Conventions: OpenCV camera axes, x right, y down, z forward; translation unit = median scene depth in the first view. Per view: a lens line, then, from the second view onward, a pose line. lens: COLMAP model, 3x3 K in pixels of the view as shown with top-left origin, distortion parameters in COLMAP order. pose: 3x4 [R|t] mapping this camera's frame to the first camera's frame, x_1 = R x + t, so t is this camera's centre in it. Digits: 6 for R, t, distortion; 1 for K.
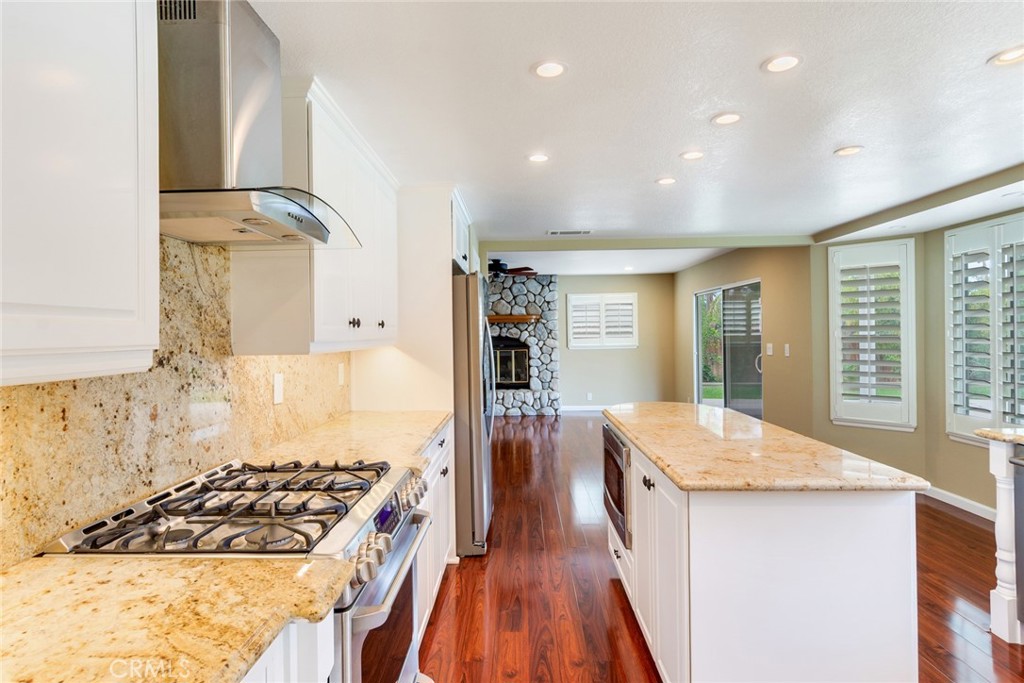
lens RADIAL K [[550.5, 0, 510.9], [0, 550.5, 336.3], [0, 0, 1]] dist [0.005478, 0.000297]
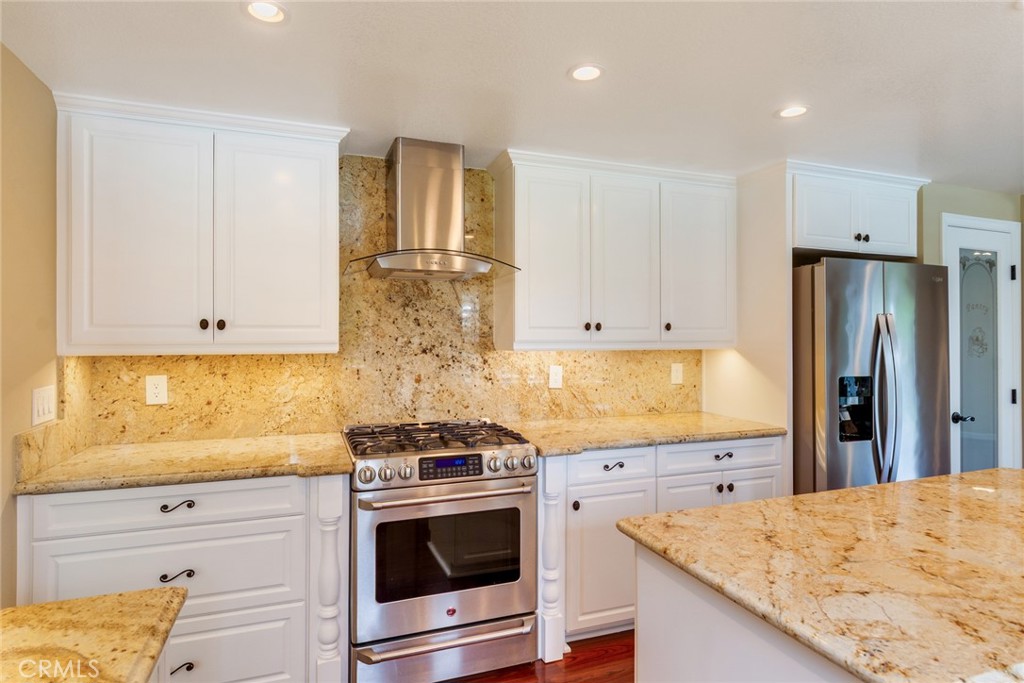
lens RADIAL K [[550.5, 0, 511.5], [0, 550.5, 341.4], [0, 0, 1]] dist [0.005478, 0.000297]
pose [[0.355275, 0.011208, -0.934695, 1.058604], [-0.007483, 0.999930, 0.009147, -0.002227], [0.934732, 0.003744, 0.355334, 0.590904]]
